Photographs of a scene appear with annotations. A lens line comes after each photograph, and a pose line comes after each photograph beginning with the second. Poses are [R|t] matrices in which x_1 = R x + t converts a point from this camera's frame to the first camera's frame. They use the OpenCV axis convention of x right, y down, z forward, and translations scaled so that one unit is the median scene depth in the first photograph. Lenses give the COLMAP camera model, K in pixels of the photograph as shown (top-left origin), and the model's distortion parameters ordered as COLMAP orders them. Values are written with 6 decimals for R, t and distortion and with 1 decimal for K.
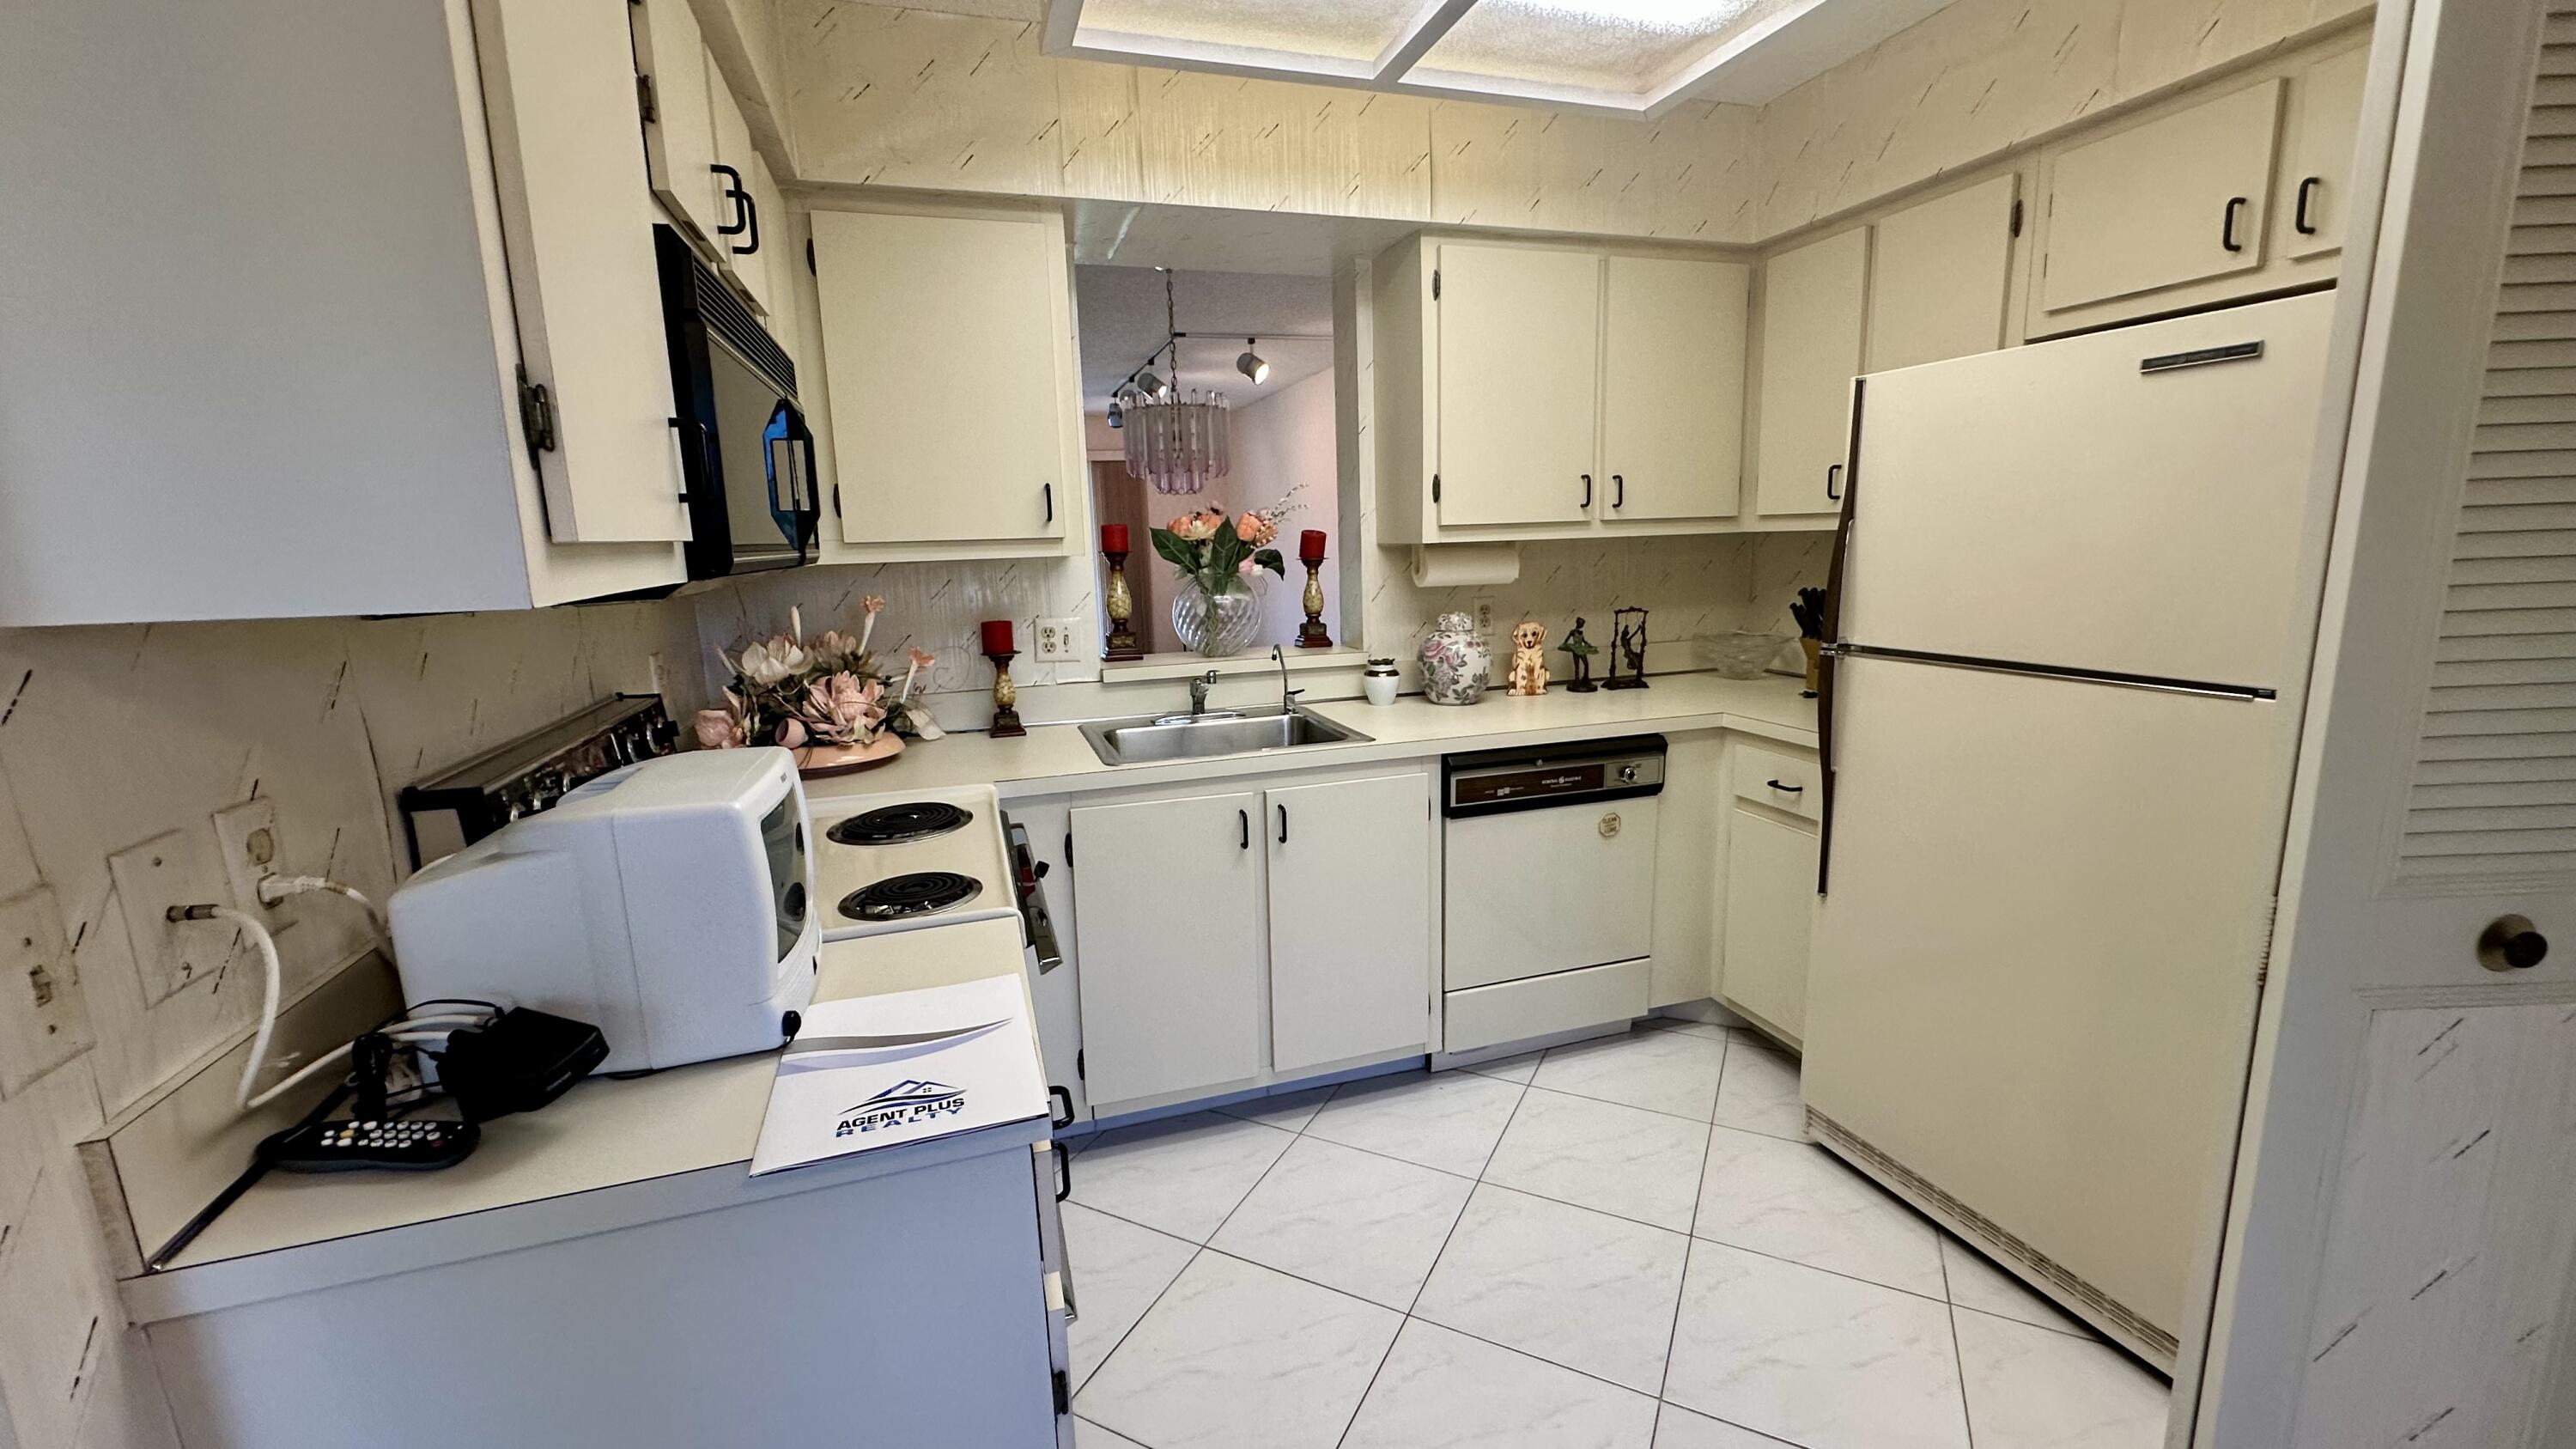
lens RADIAL K [[1027.2, 0, 1286.0], [0, 1027.2, 727.2], [0, 0, 1]] dist [-0.004167, 0.000814]
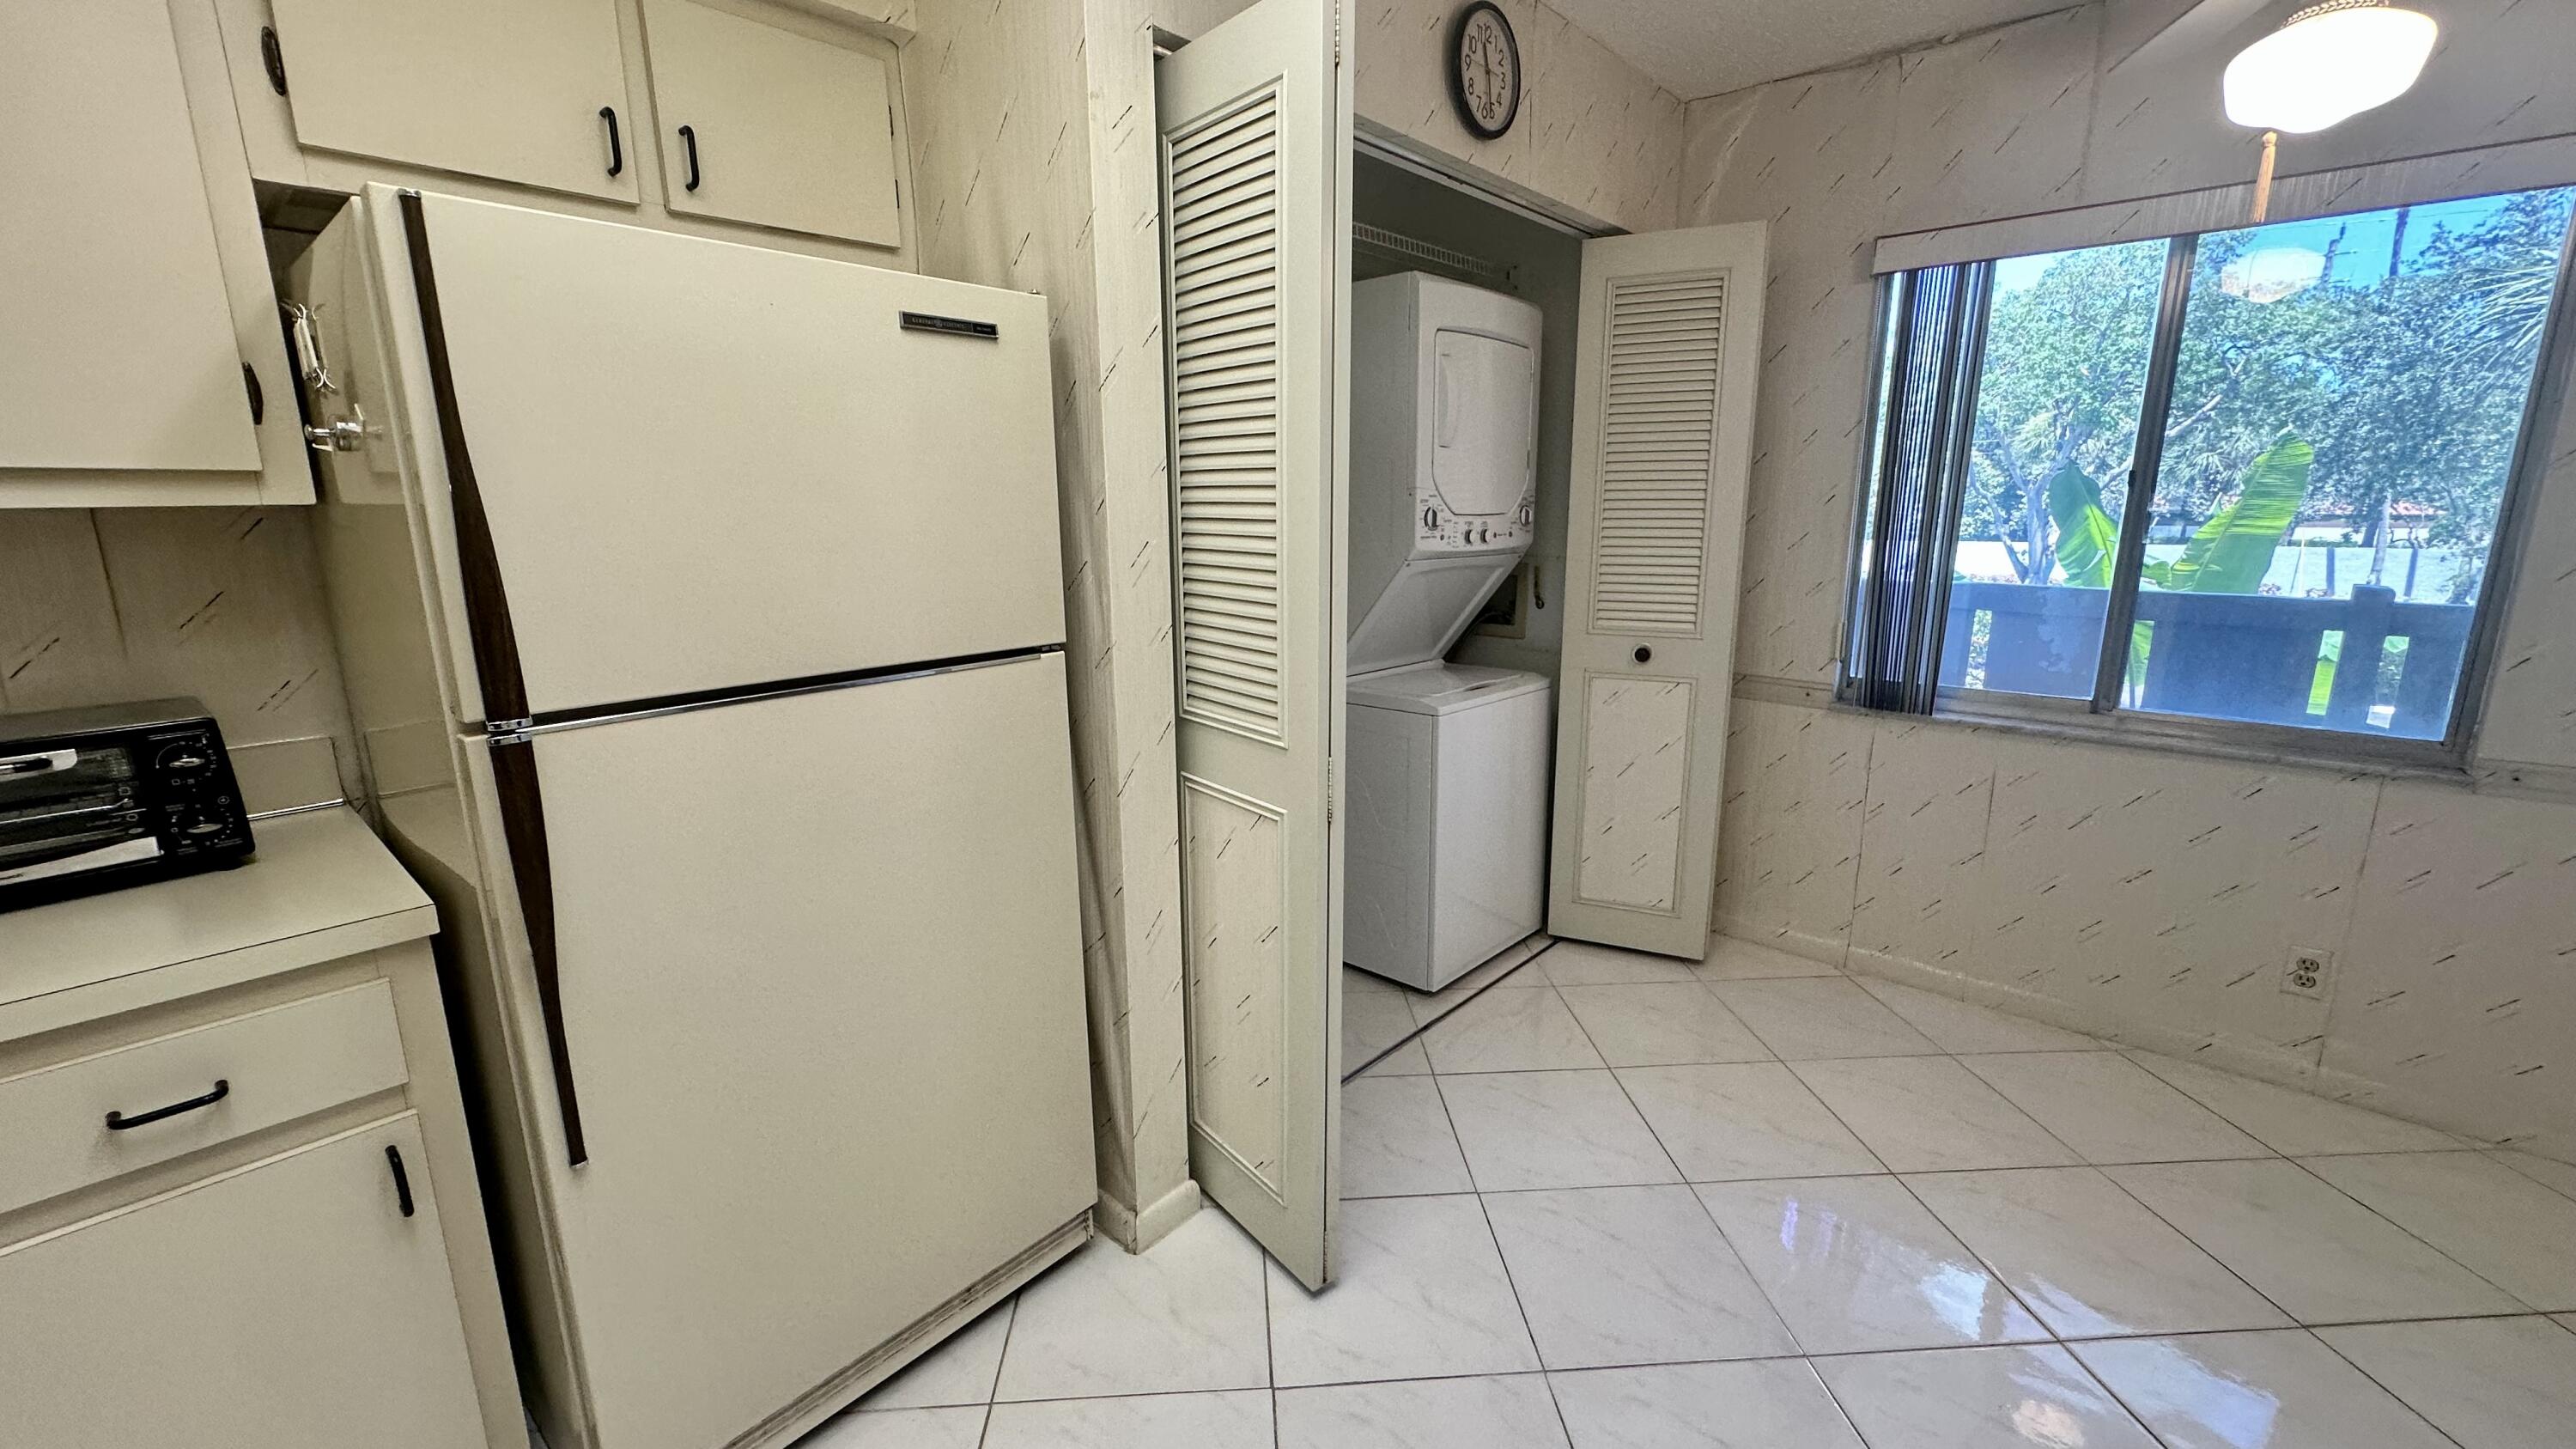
lens RADIAL K [[1027.2, 0, 1286.0], [0, 1027.2, 727.2], [0, 0, 1]] dist [-0.004167, 0.000814]
pose [[-0.512702, -0.154337, 0.844581, -0.080025], [0.178622, 0.943011, 0.280757, -0.114349], [-0.839780, 0.294806, -0.455916, 0.676452]]
